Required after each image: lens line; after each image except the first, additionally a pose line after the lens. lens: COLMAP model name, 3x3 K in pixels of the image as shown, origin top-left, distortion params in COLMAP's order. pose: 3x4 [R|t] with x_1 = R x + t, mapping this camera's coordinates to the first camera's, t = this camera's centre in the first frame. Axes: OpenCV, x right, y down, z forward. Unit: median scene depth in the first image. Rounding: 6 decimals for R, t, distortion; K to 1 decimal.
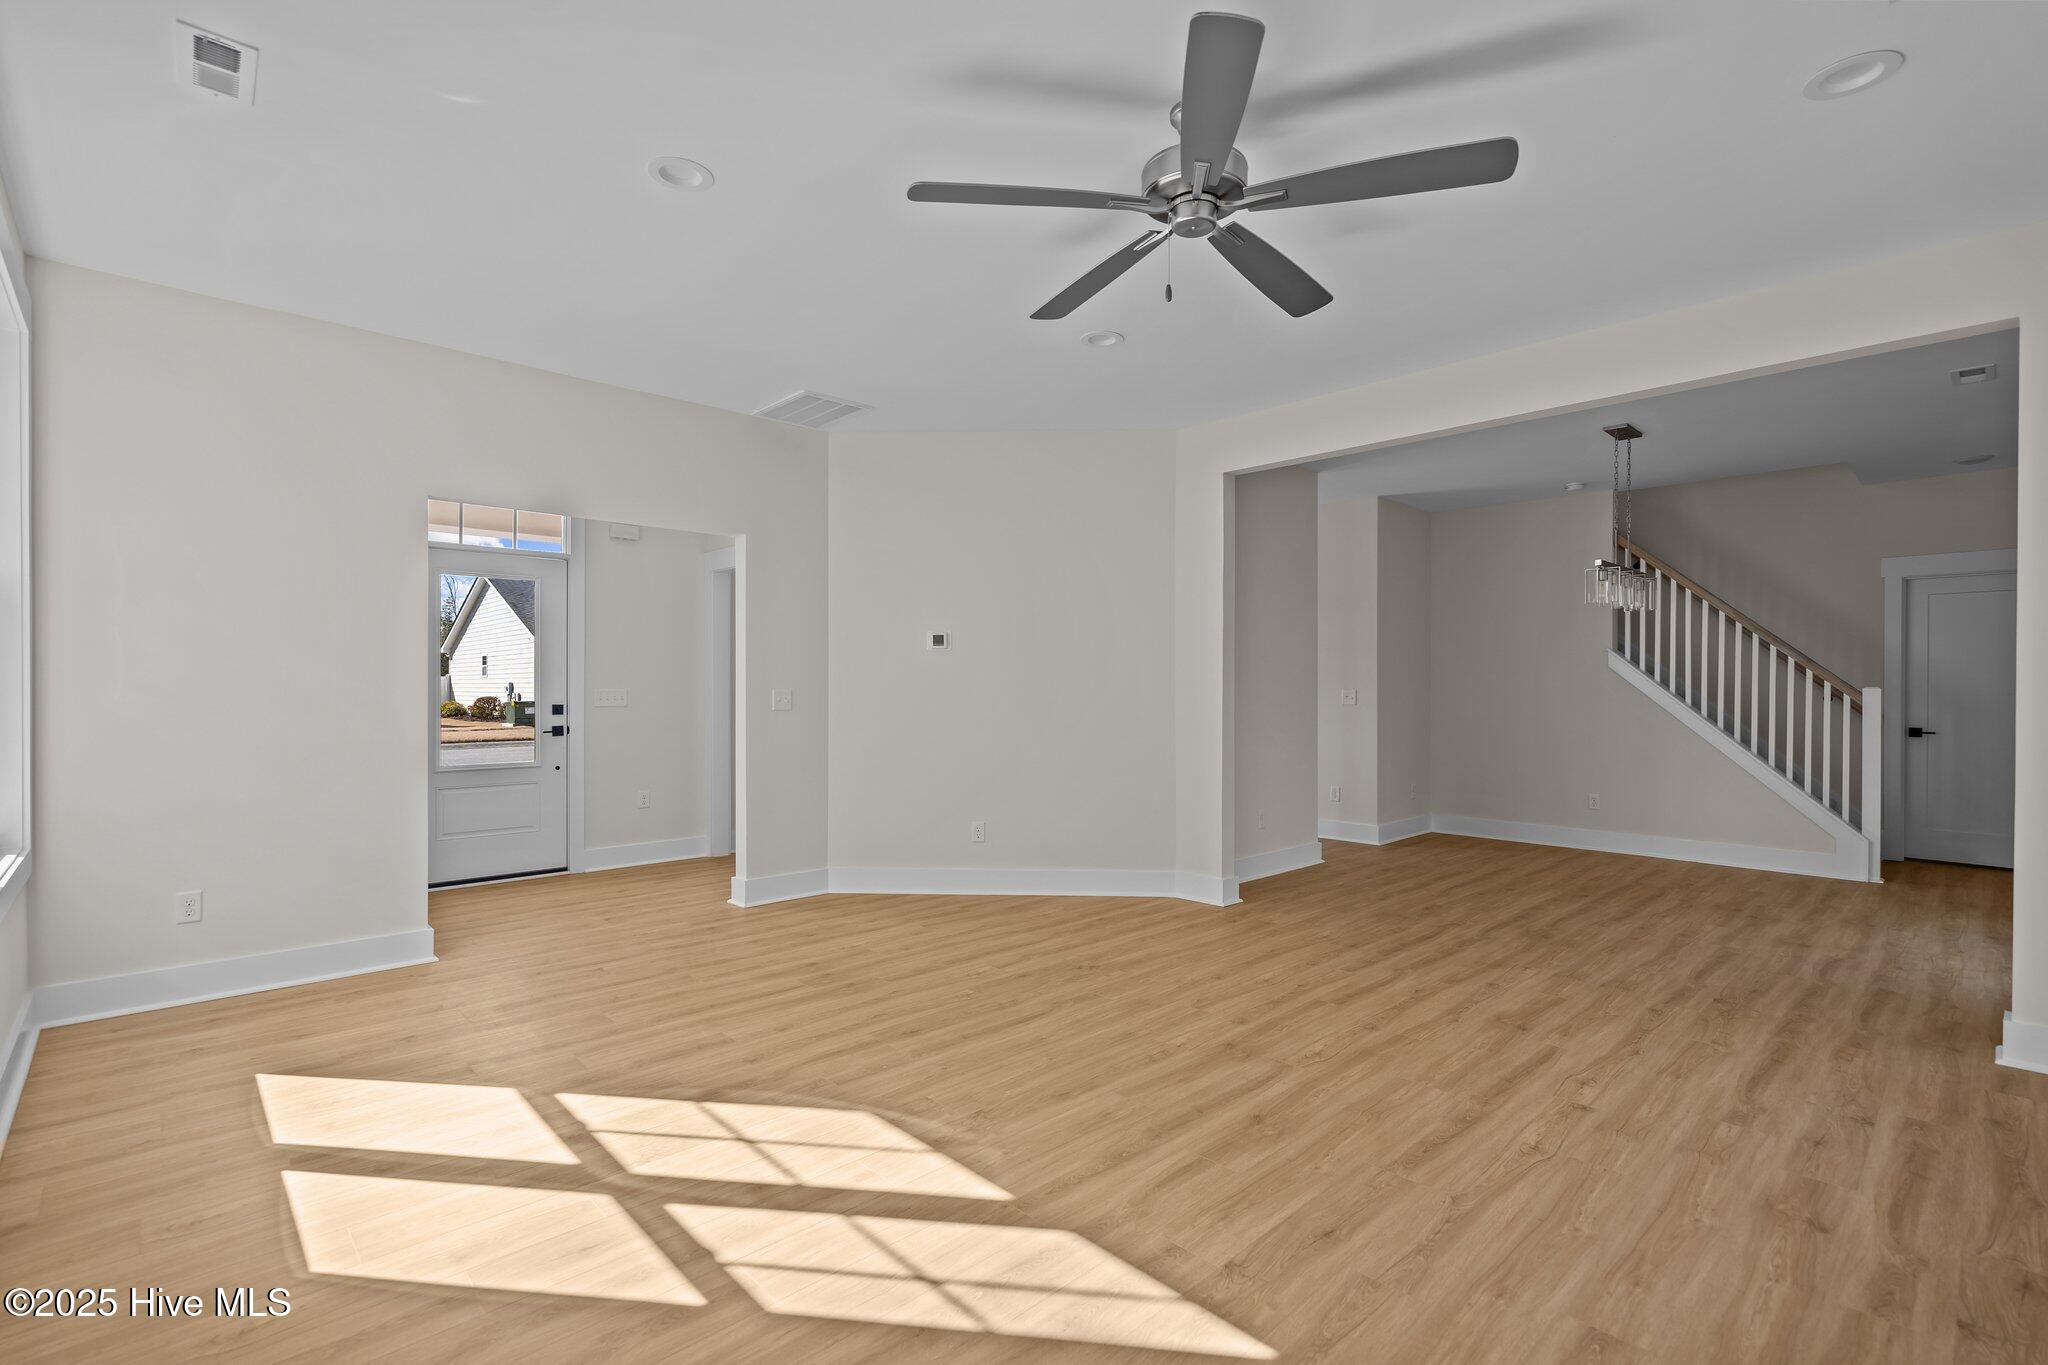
lens RADIAL K [[932.1, 0, 1027.1], [0, 932.1, 663.6], [0, 0, 1]] dist [0.002473, 0.000305]
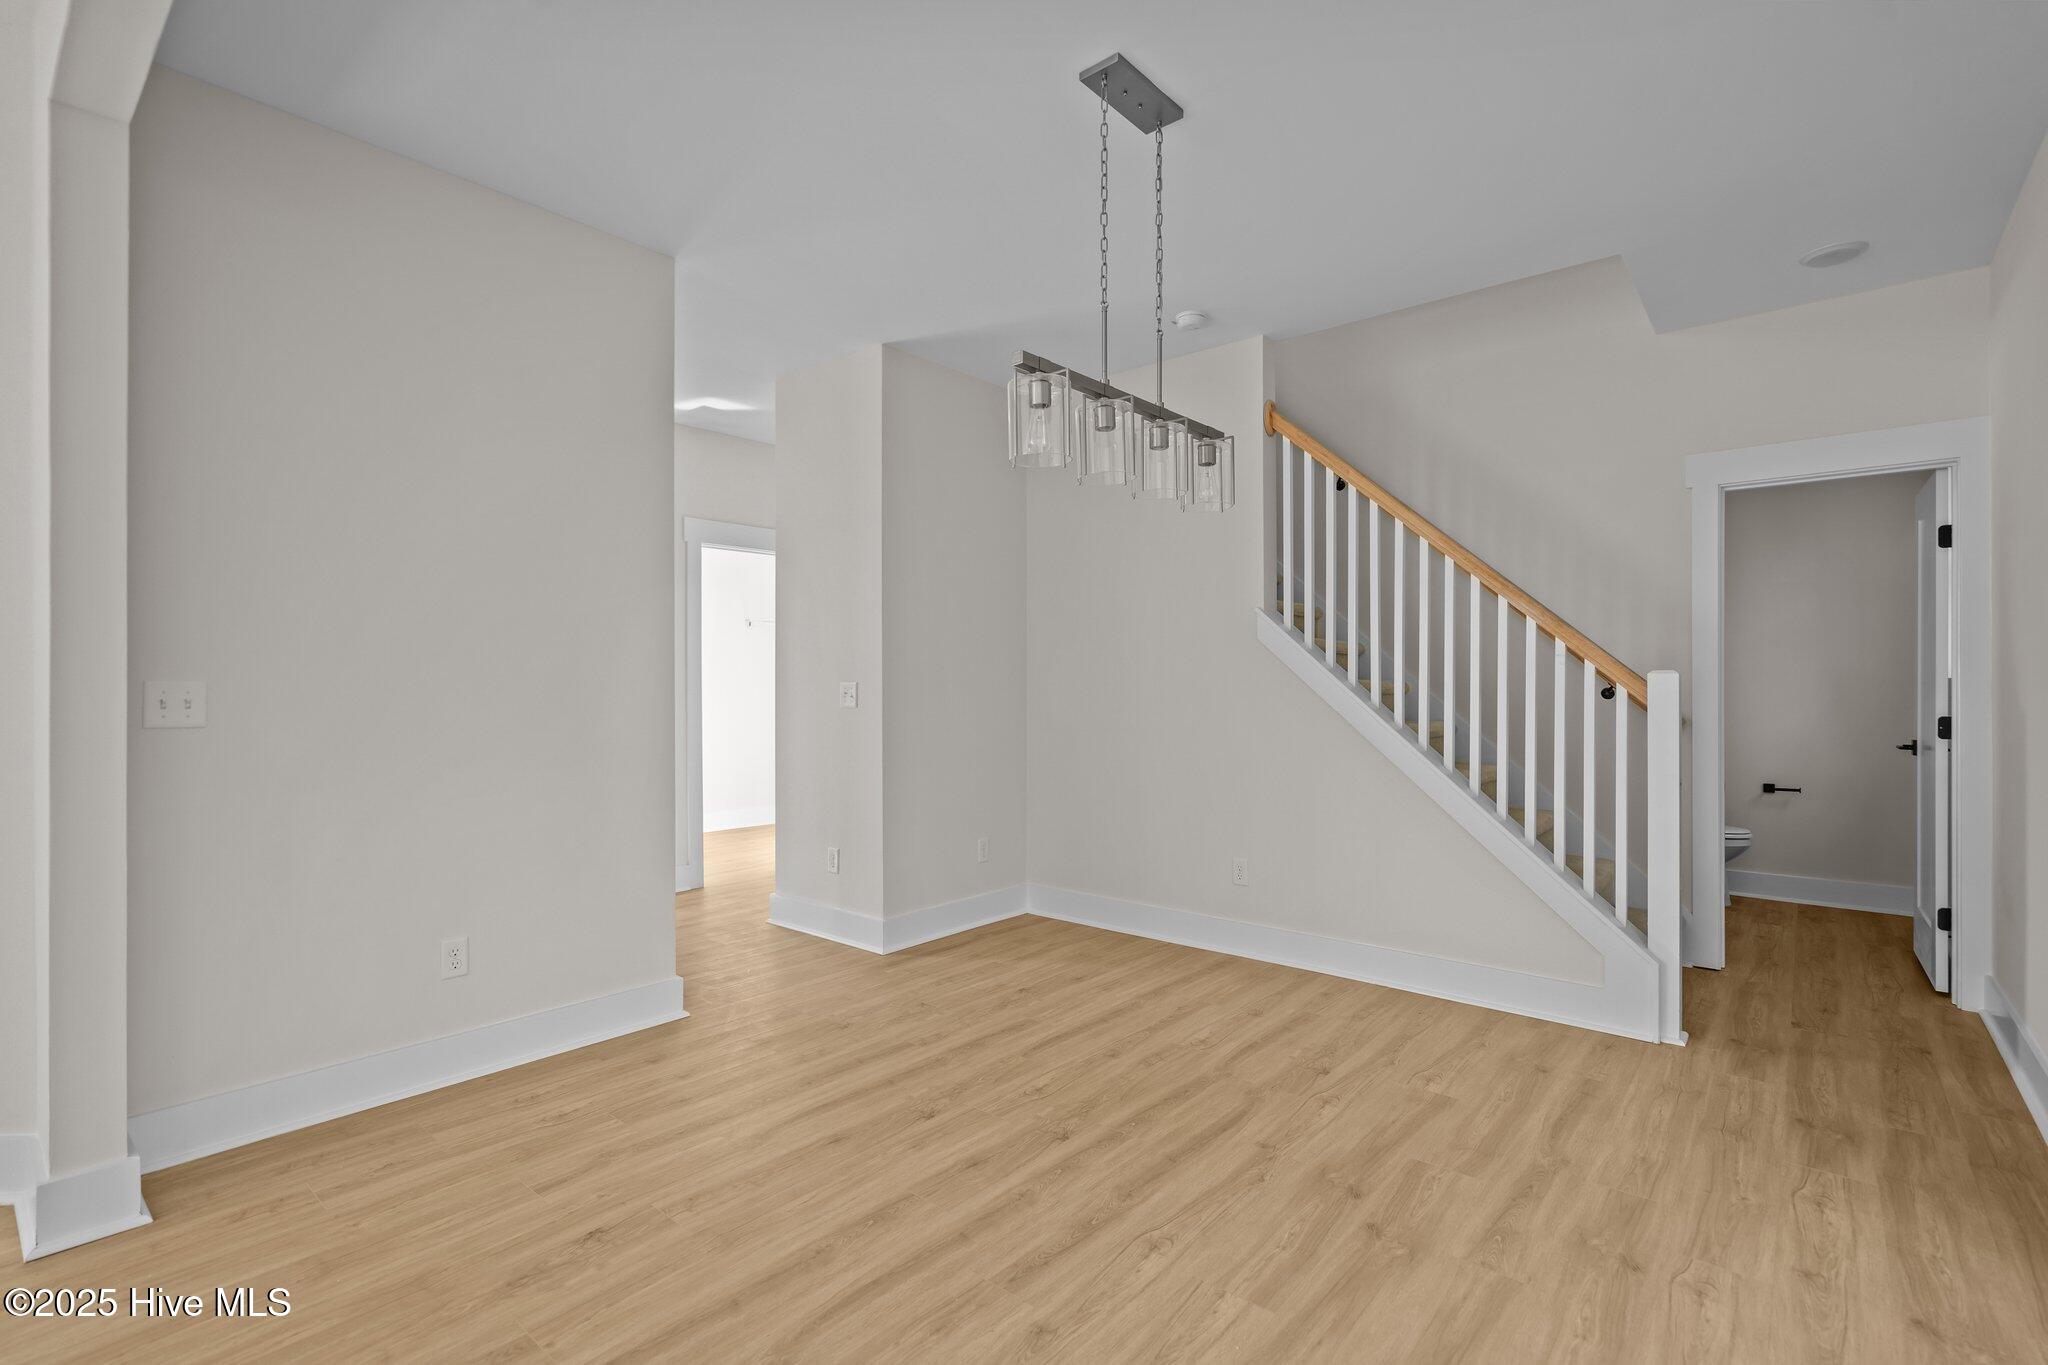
lens RADIAL K [[920.4, 0, 1020.5], [0, 920.4, 693.1], [0, 0, 1]] dist [-0.002901, 0.000032]
pose [[0.995328, -0.004504, 0.096448, 0.928014], [0.001732, 0.999583, 0.028815, 0.041902], [-0.096538, -0.028513, 0.994921, 0.984808]]
